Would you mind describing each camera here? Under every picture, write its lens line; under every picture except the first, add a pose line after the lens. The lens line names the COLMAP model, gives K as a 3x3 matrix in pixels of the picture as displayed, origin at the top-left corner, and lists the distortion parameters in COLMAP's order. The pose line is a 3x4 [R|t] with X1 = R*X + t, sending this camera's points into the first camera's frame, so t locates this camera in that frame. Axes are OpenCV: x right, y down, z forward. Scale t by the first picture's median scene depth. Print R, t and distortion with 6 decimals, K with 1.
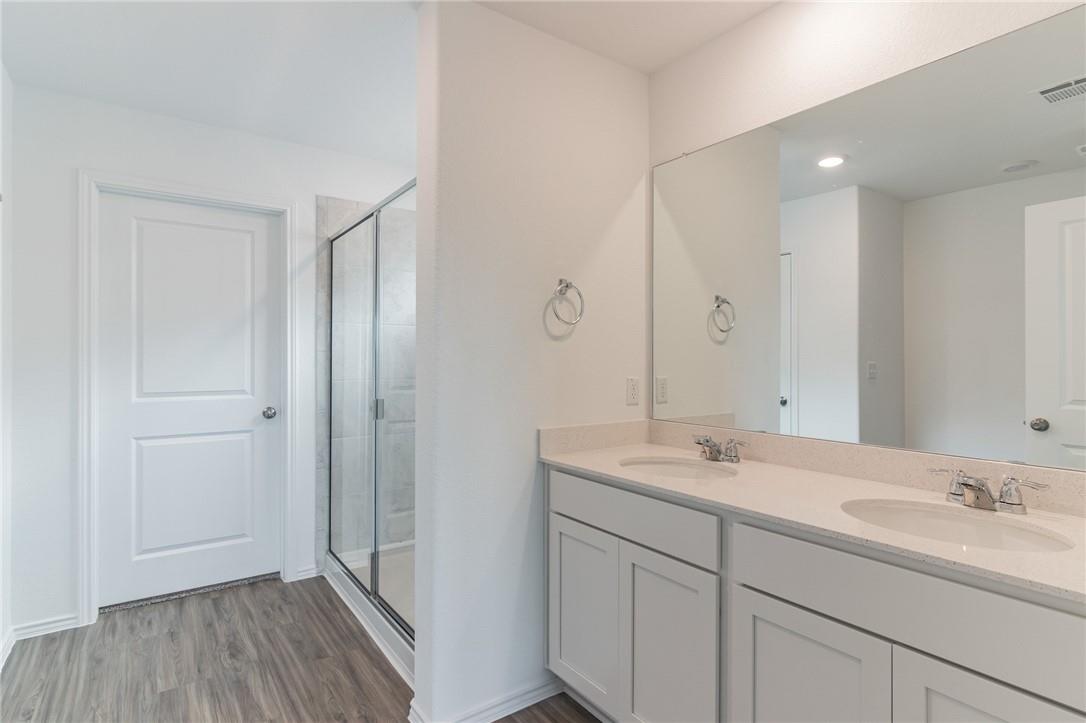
lens RADIAL K [[550.5, 0, 544.8], [0, 550.5, 358.1], [0, 0, 1]] dist [0.001190, 0.000386]
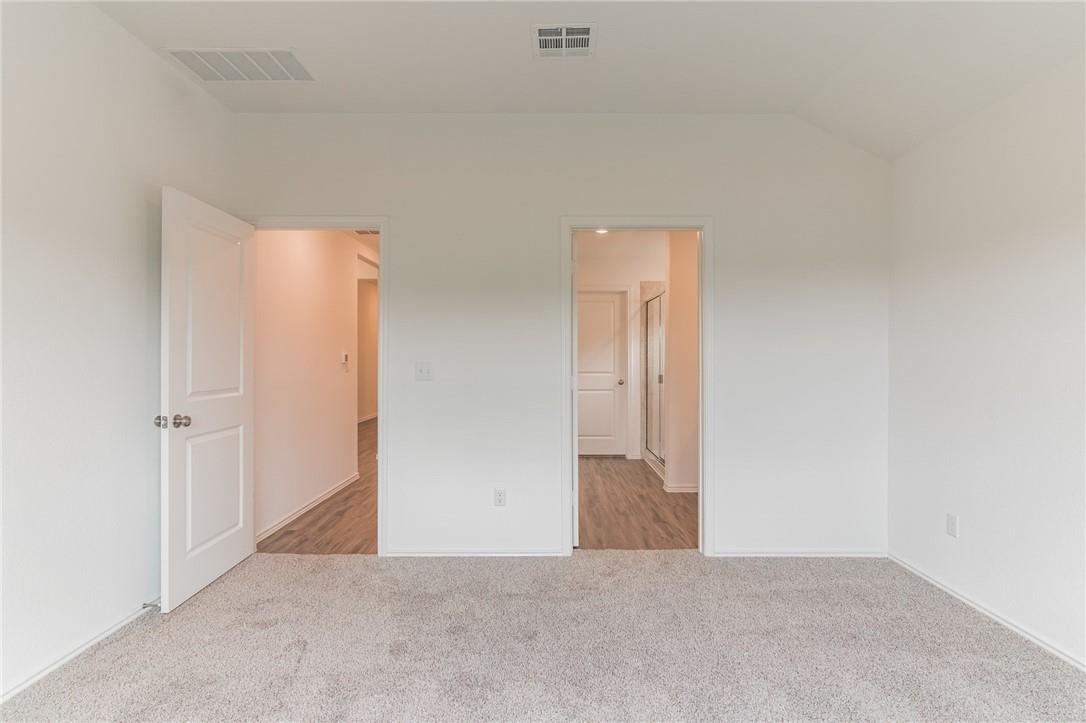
lens RADIAL K [[550.5, 0, 541.9], [0, 550.5, 358.2], [0, 0, 1]] dist [0.001190, 0.000386]
pose [[0.801315, -0.000395, -0.598243, 0.561845], [0.004189, 0.999979, 0.004950, -0.010086], [0.598228, -0.006473, 0.801299, -0.952398]]
